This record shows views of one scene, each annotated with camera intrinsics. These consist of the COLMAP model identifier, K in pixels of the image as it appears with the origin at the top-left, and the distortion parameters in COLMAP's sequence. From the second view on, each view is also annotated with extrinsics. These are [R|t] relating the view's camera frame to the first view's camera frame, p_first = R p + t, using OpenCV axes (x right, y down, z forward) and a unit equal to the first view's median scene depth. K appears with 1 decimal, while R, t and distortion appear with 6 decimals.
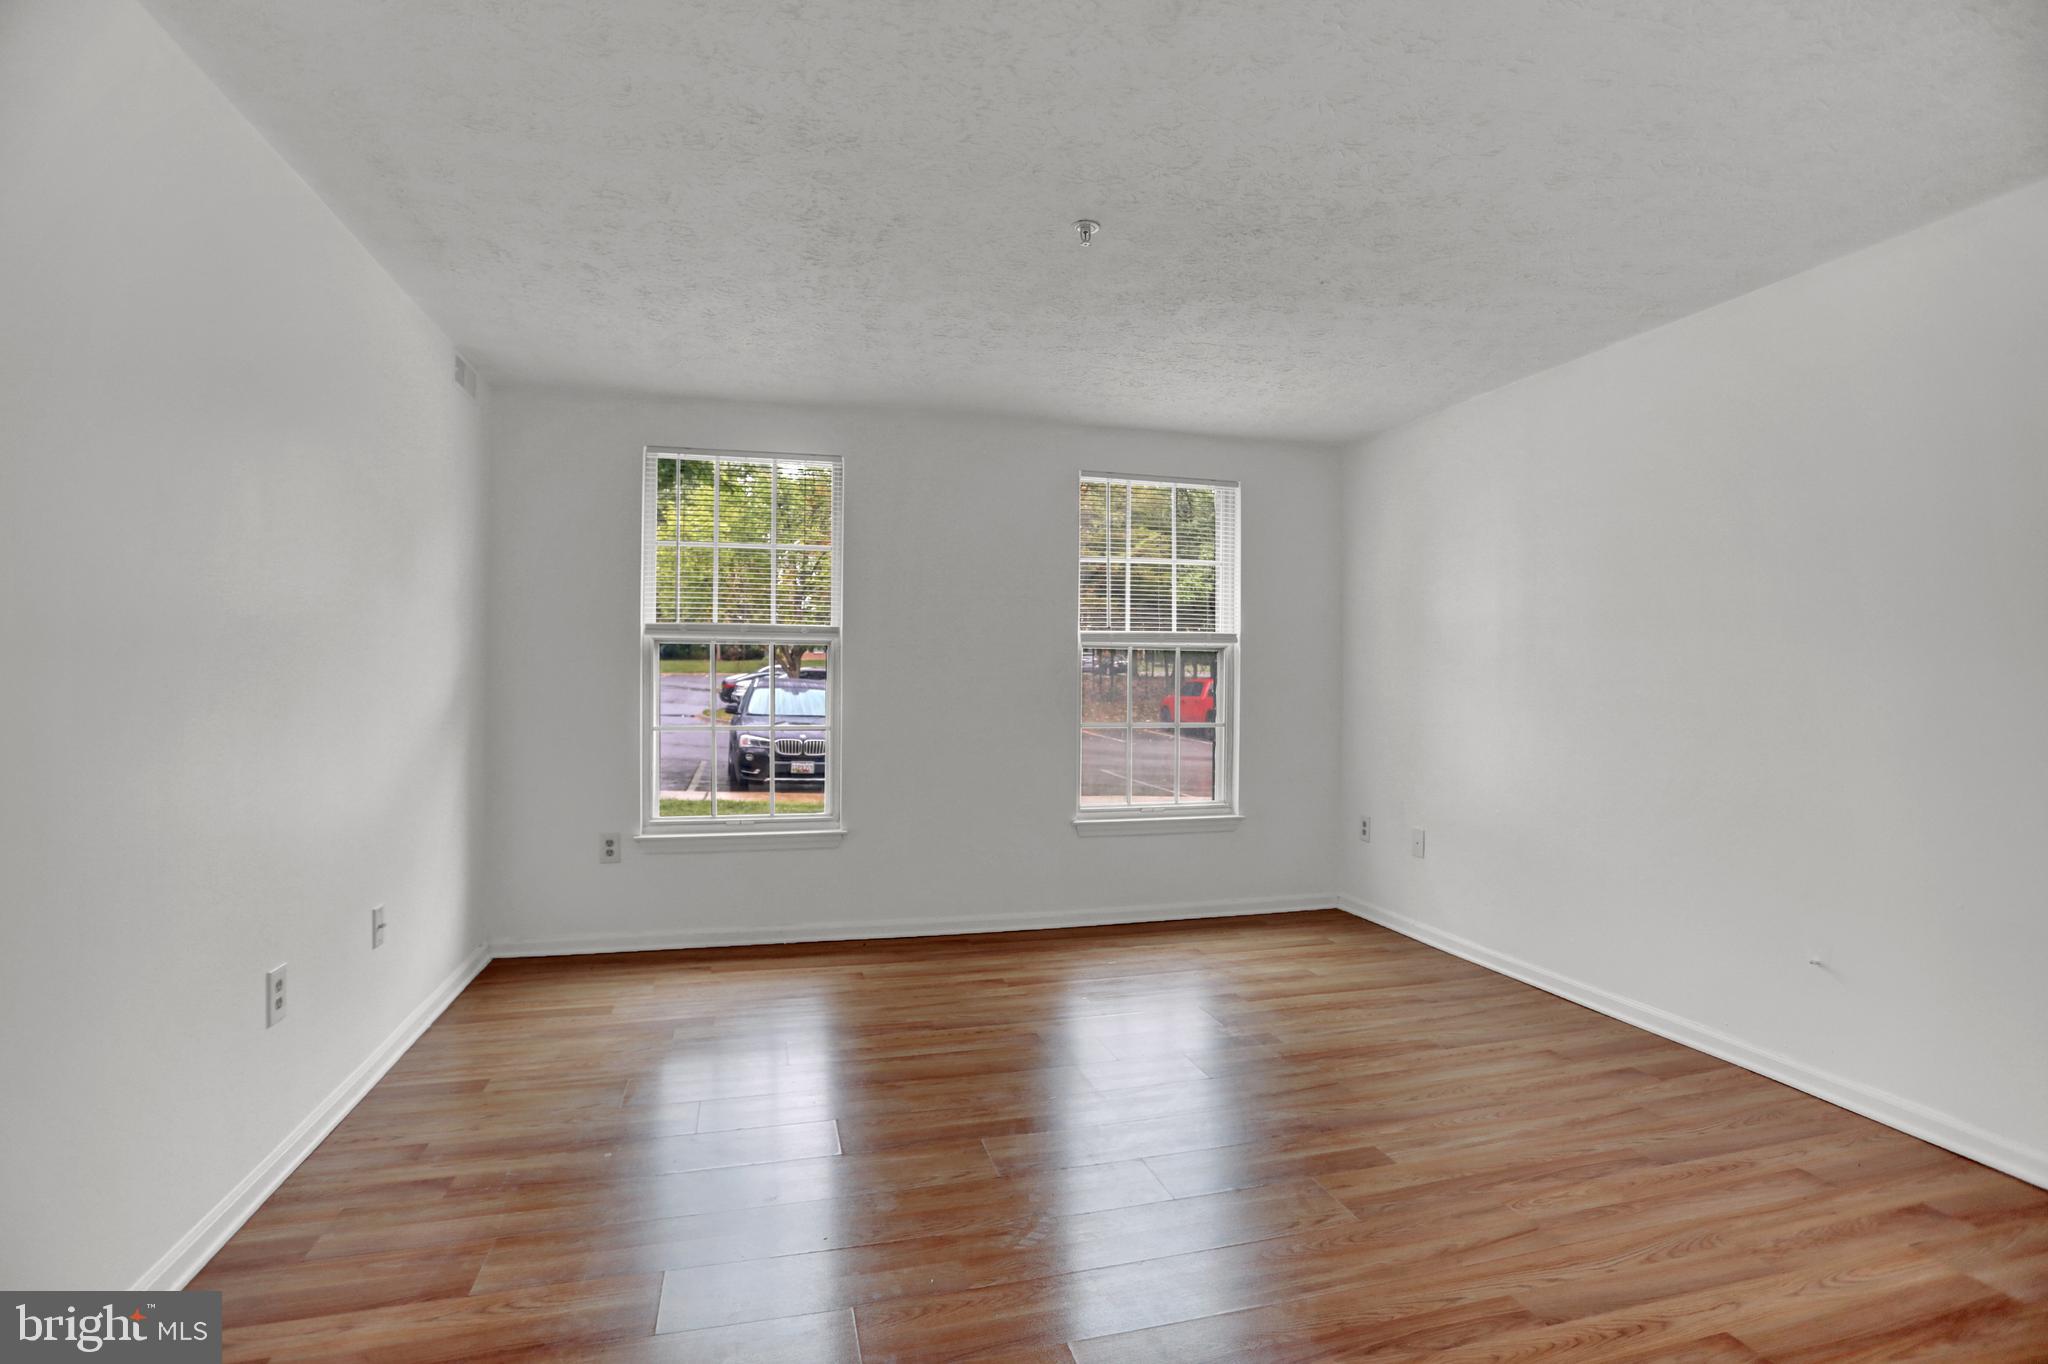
lens RADIAL K [[988.4, 0, 1030.4], [0, 988.4, 675.8], [0, 0, 1]] dist [-0.075010, 0.021756]
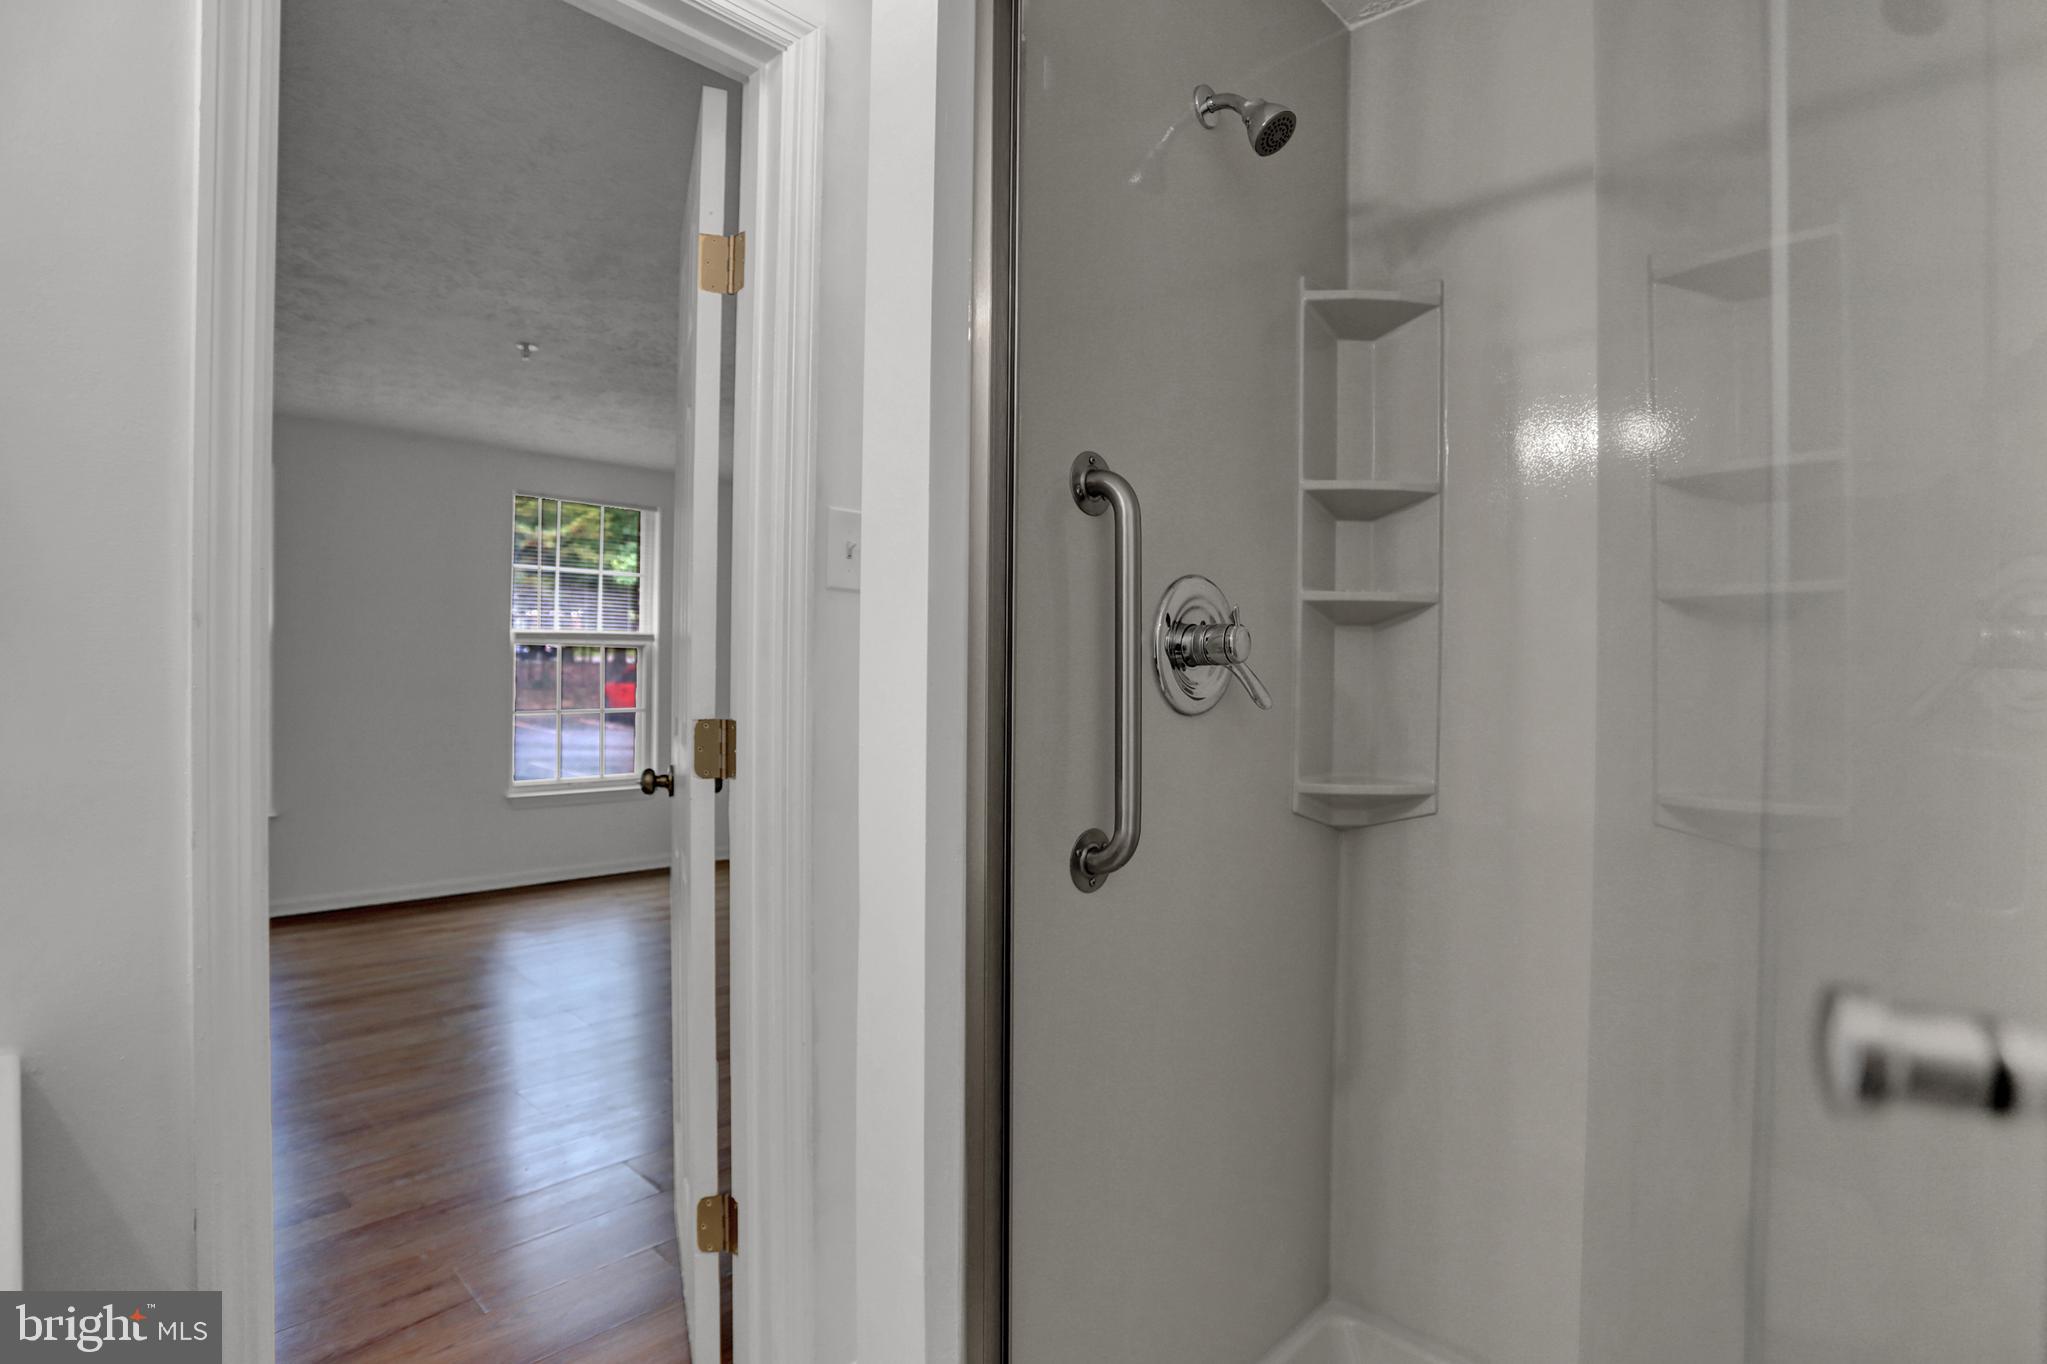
lens RADIAL K [[987.9, 0, 1029.9], [0, 987.9, 675.8], [0, 0, 1]] dist [-0.075010, 0.021756]
pose [[0.854278, 0.000081, 0.519817, -0.024192], [-0.007308, 0.999903, 0.011854, -0.011327], [-0.519766, -0.013926, 0.854195, -0.313671]]
